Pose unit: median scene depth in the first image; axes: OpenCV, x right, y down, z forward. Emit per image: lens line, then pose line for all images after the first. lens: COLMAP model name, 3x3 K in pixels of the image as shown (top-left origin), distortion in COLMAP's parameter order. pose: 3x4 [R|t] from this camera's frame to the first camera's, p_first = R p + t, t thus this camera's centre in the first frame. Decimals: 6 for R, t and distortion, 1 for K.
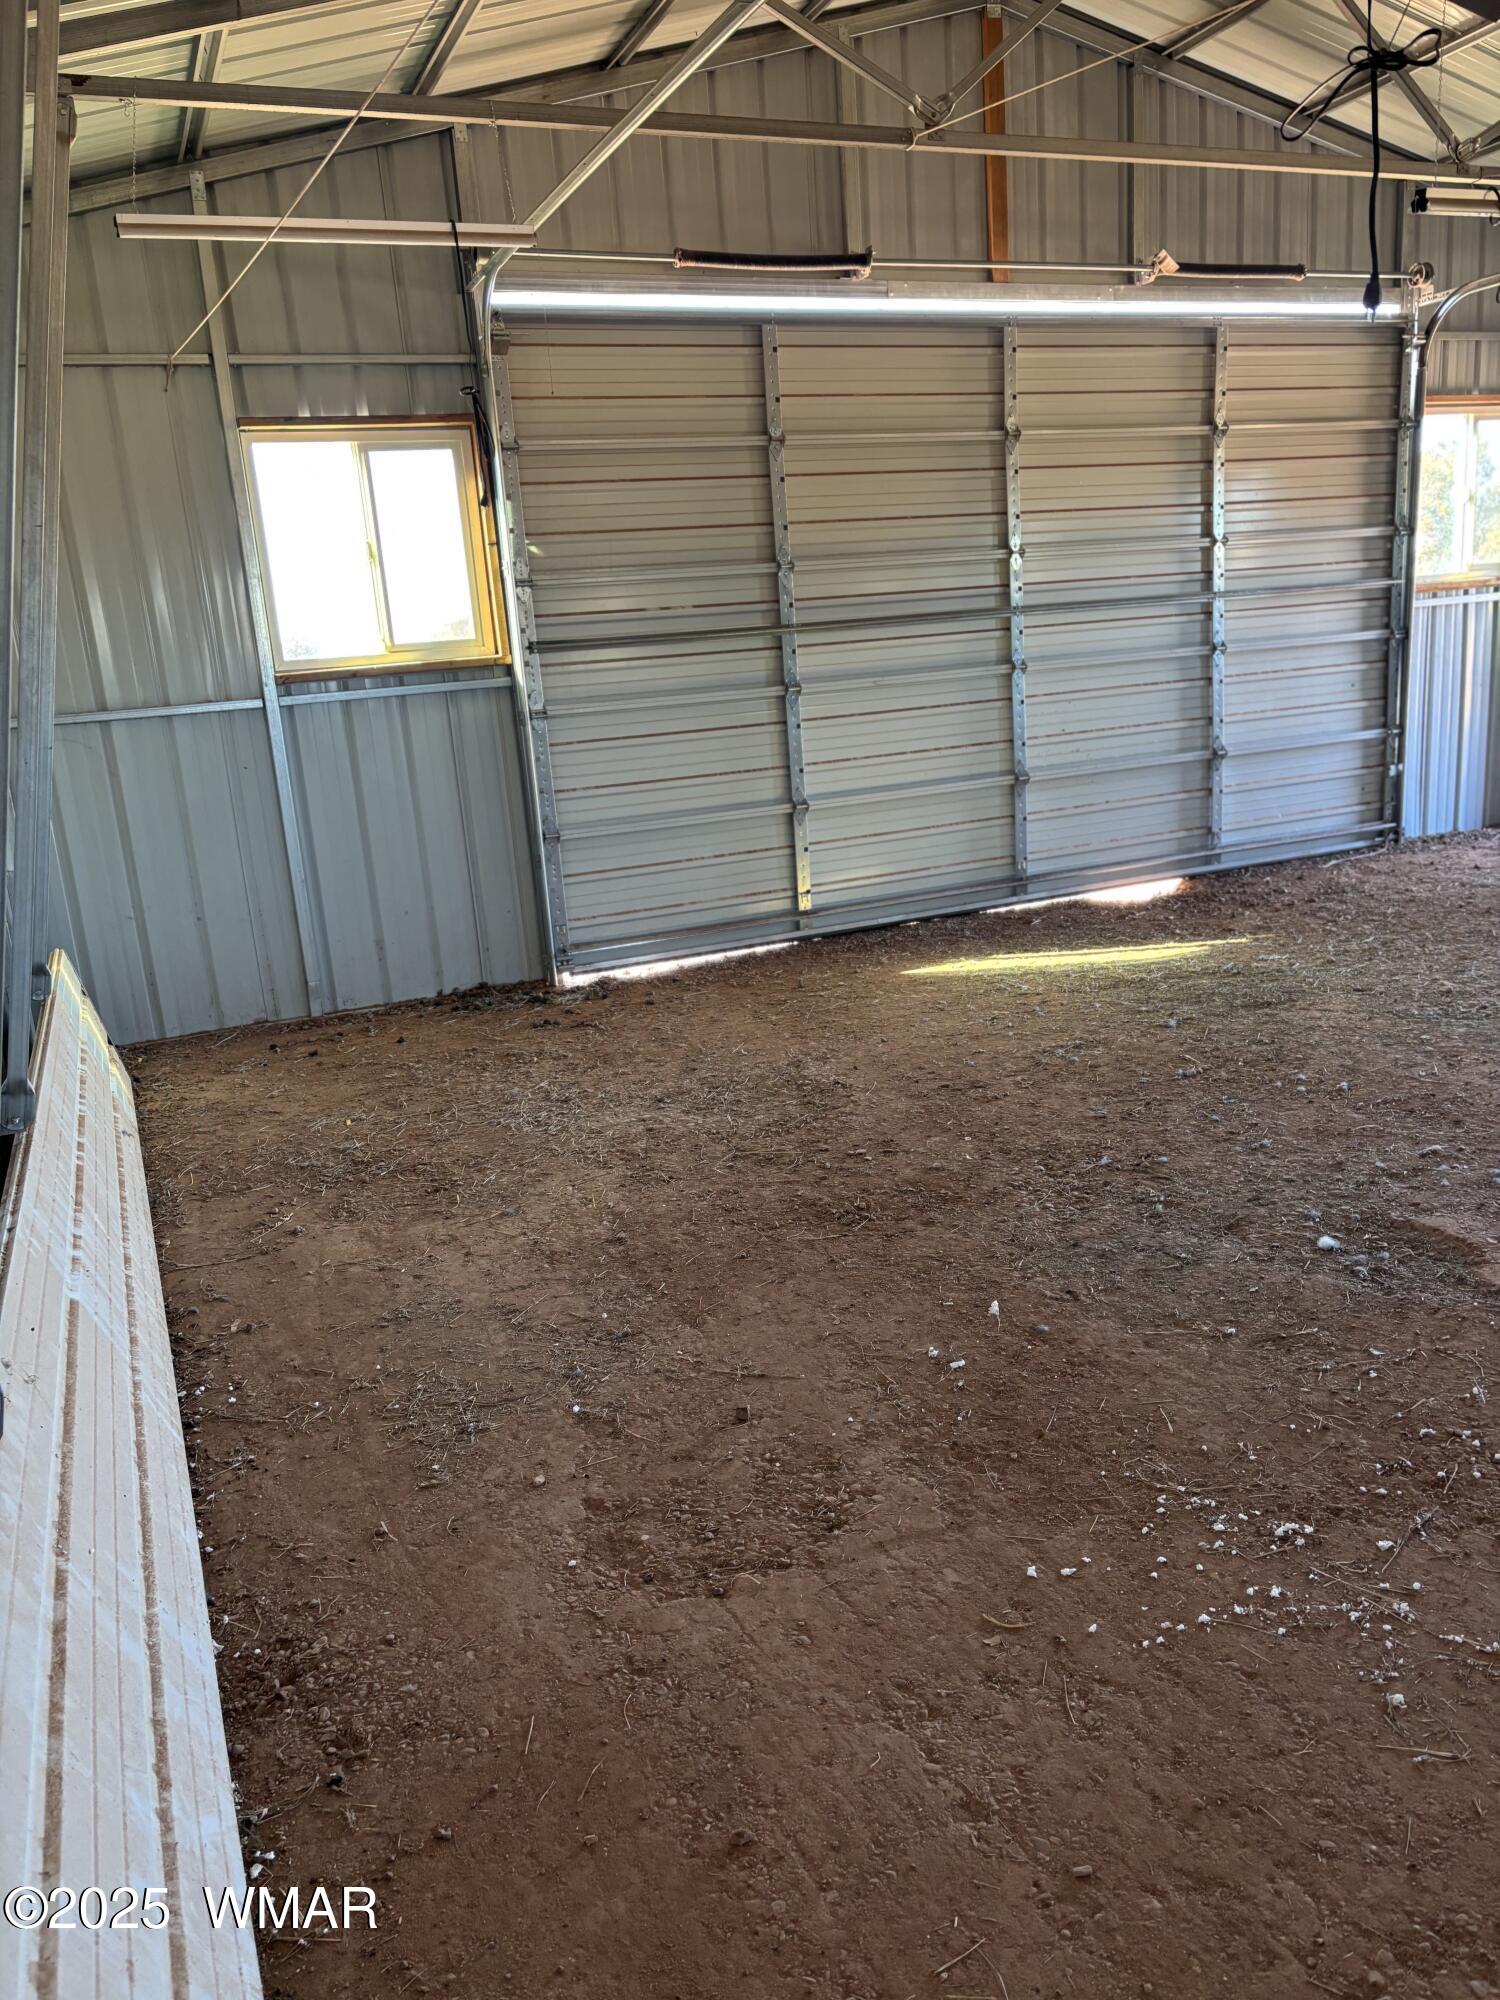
lens RADIAL K [[1518.9, 0, 749.5], [0, 1518.9, 990.6], [0, 0, 1]] dist [0.000958, -0.003367]
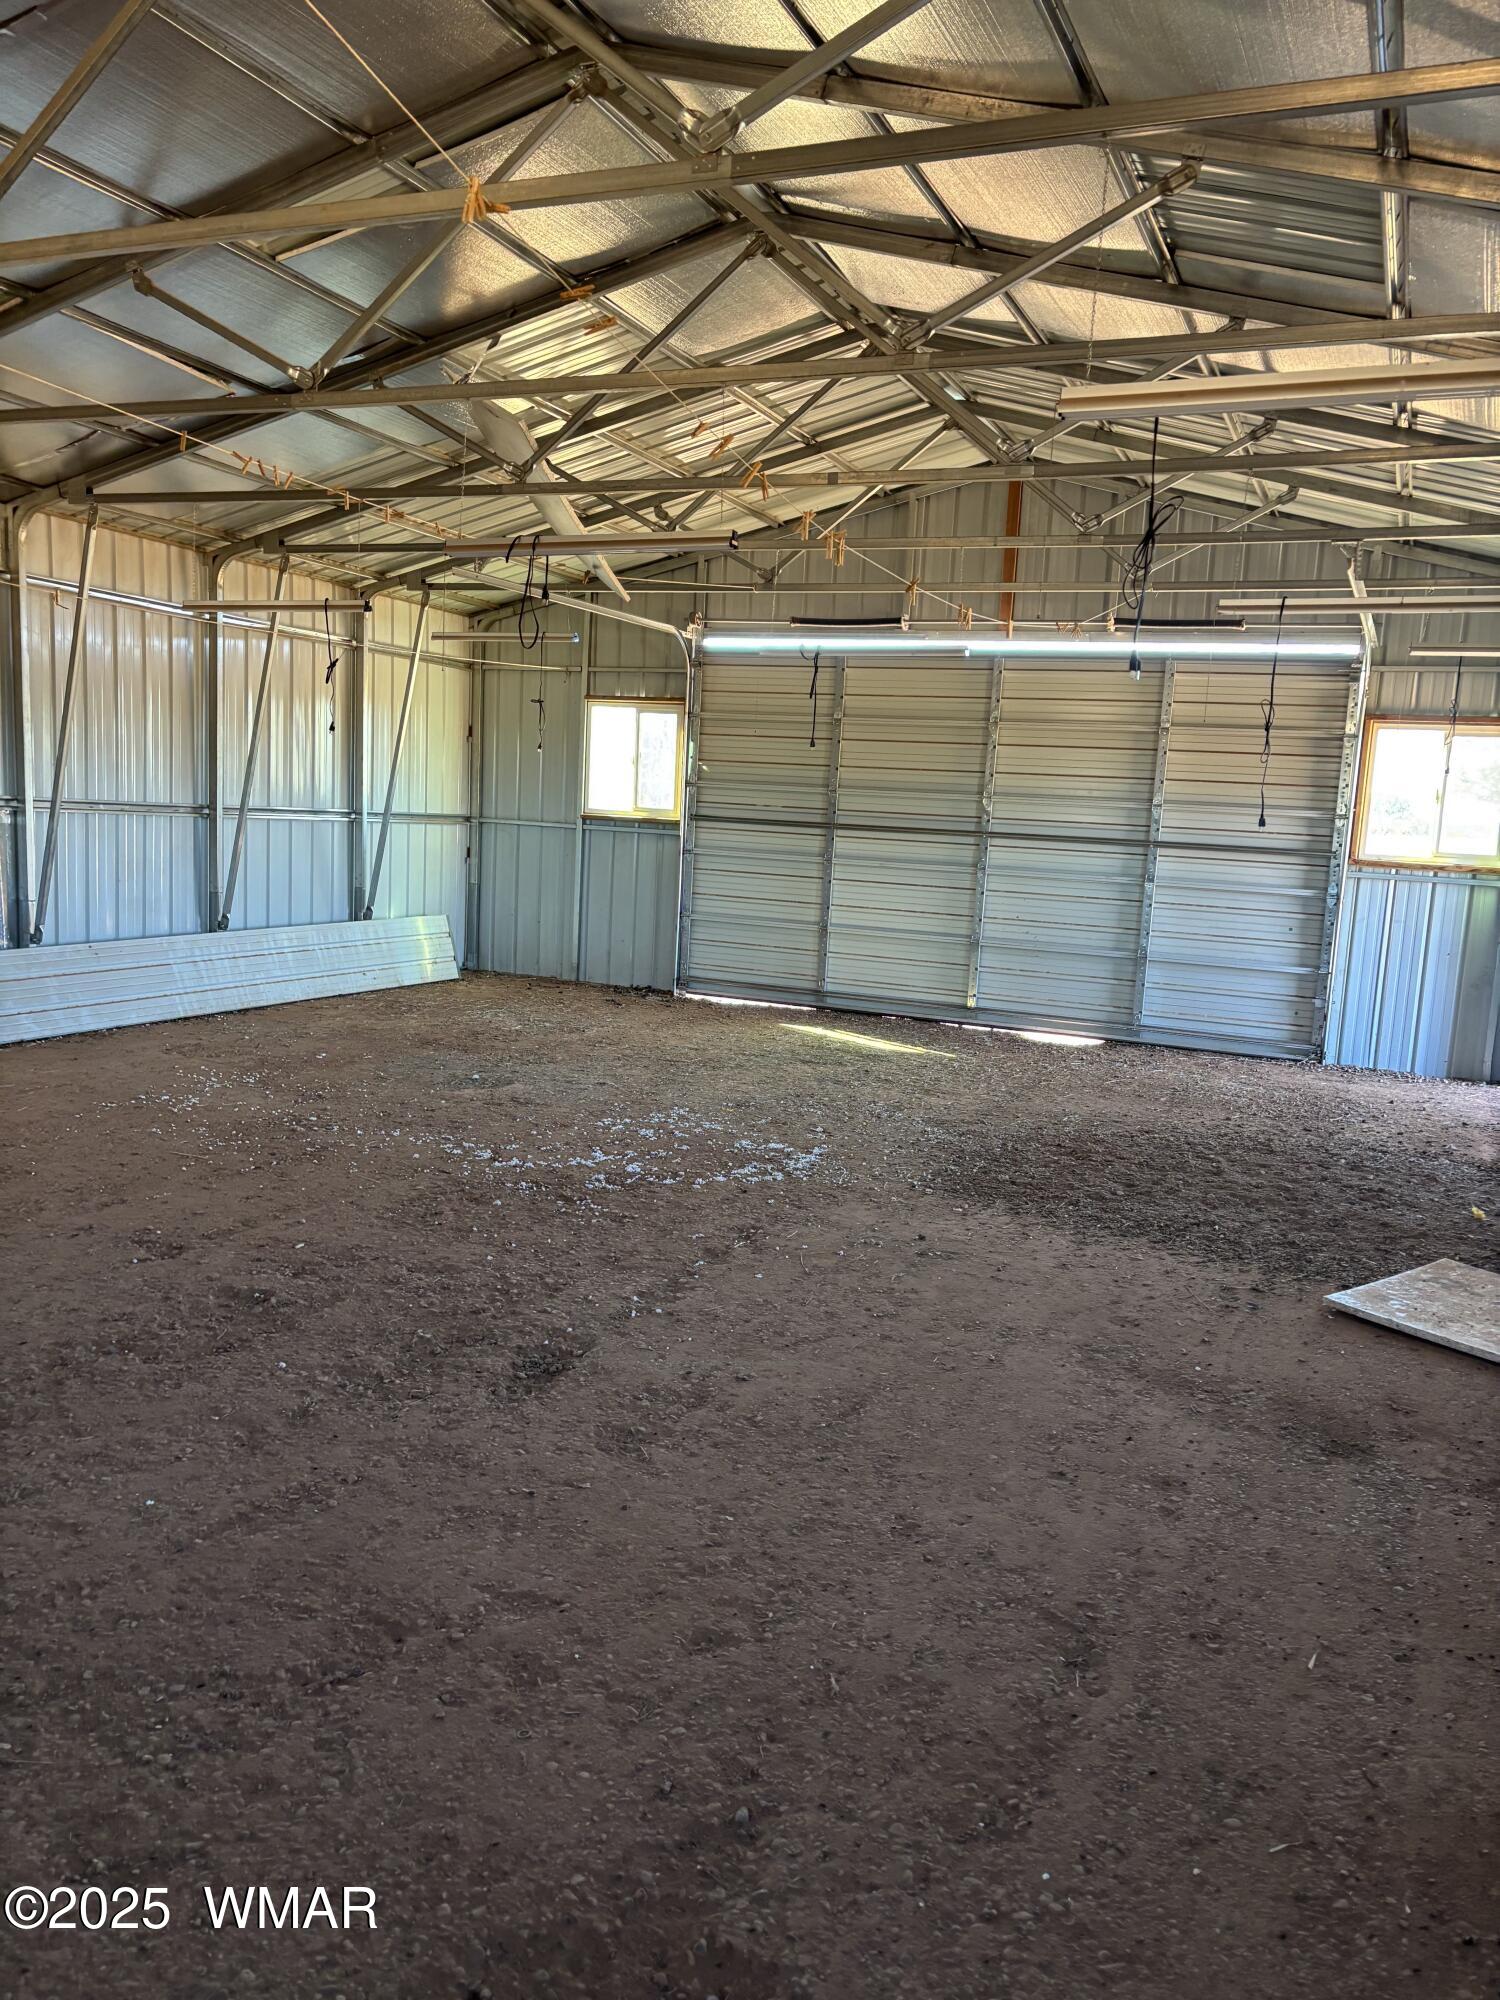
lens RADIAL K [[1518.9, 0, 754.2], [0, 1518.9, 1013.8], [0, 0, 1]] dist [0.000958, -0.003367]
pose [[0.682123, 0.207723, -0.701112, 1.198001], [-0.269570, 0.962707, 0.022959, -0.048869], [0.679735, 0.173338, 0.712681, -0.242248]]
